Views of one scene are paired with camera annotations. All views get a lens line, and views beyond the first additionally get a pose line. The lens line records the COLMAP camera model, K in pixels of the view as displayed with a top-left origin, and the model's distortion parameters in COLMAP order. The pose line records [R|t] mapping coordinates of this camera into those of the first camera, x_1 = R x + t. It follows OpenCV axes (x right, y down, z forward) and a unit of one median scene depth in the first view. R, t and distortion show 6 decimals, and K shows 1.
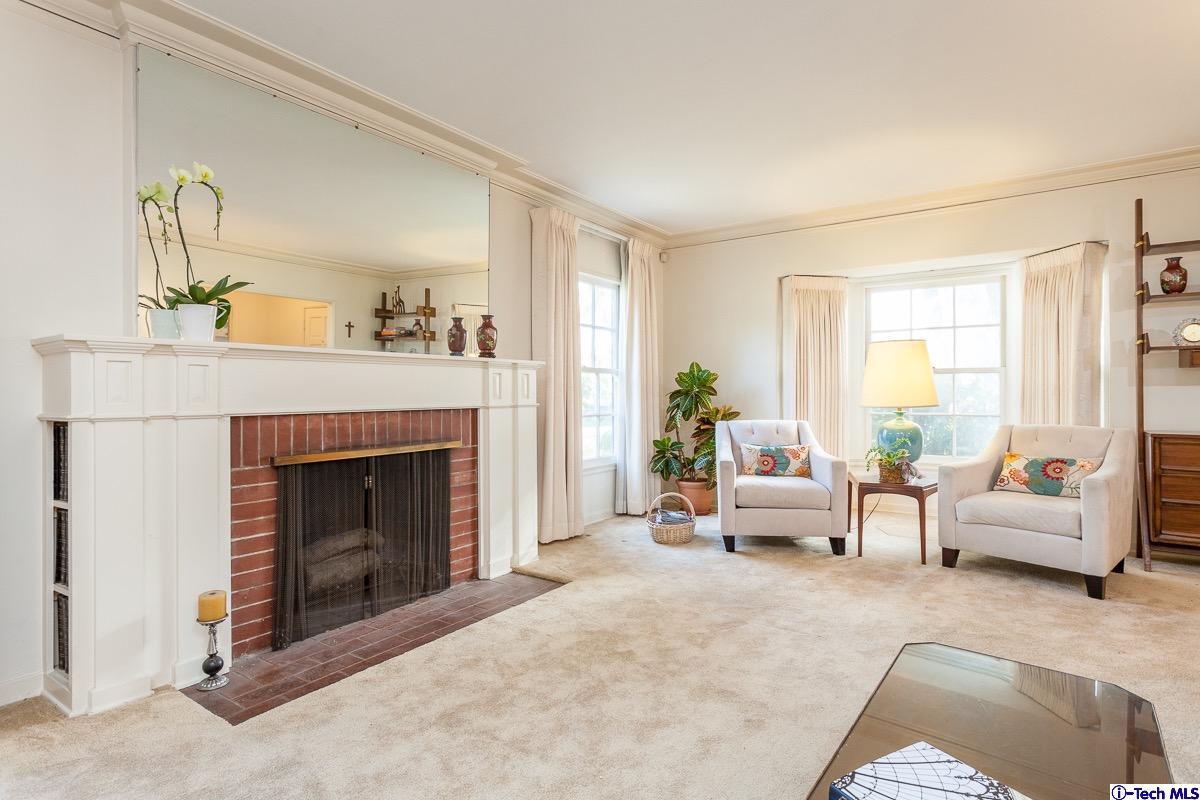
lens RADIAL K [[627.1, 0, 599.8], [0, 627.1, 396.1], [0, 0, 1]] dist [-0.003705, -0.001429]
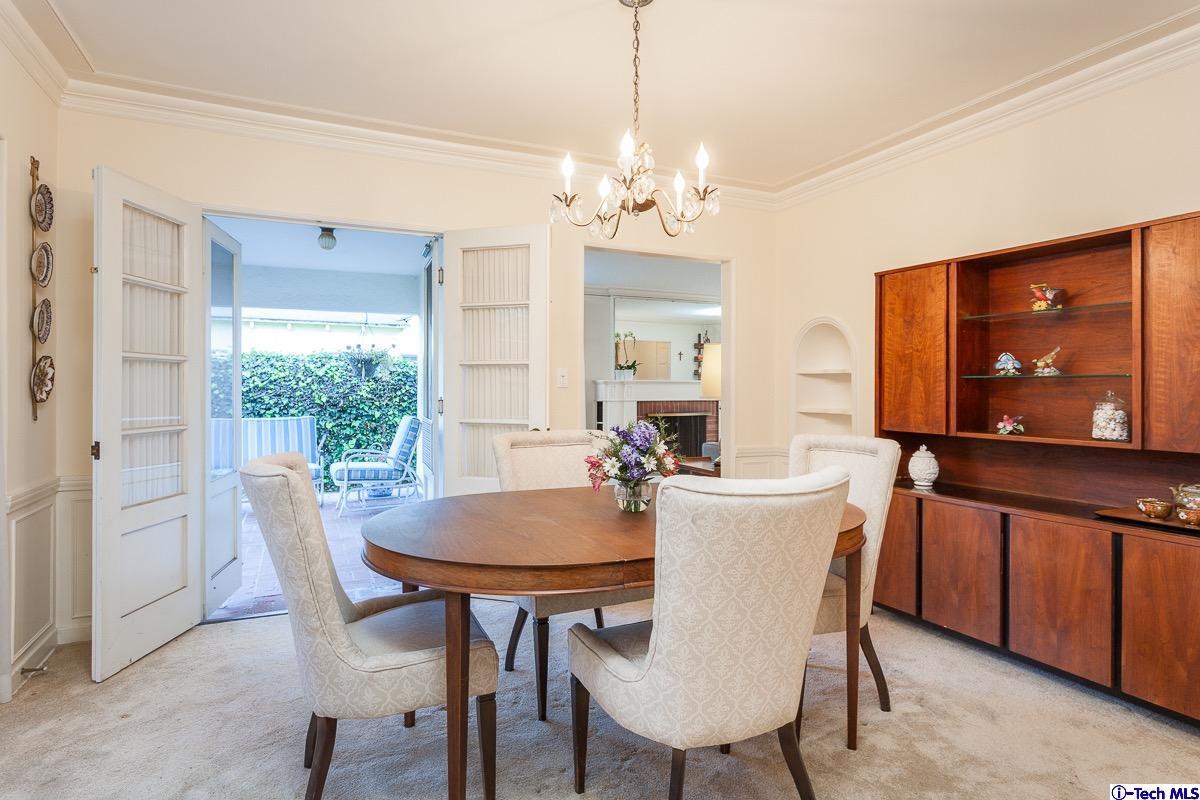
lens RADIAL K [[666.6, 0, 600.6], [0, 666.6, 407.3], [0, 0, 1]] dist [0.001611, 0.000796]
pose [[0.867028, 0.013885, -0.498067, 0.803823], [-0.005498, 0.999817, 0.018301, 0.000377], [0.498230, -0.013129, 0.866946, -1.720954]]
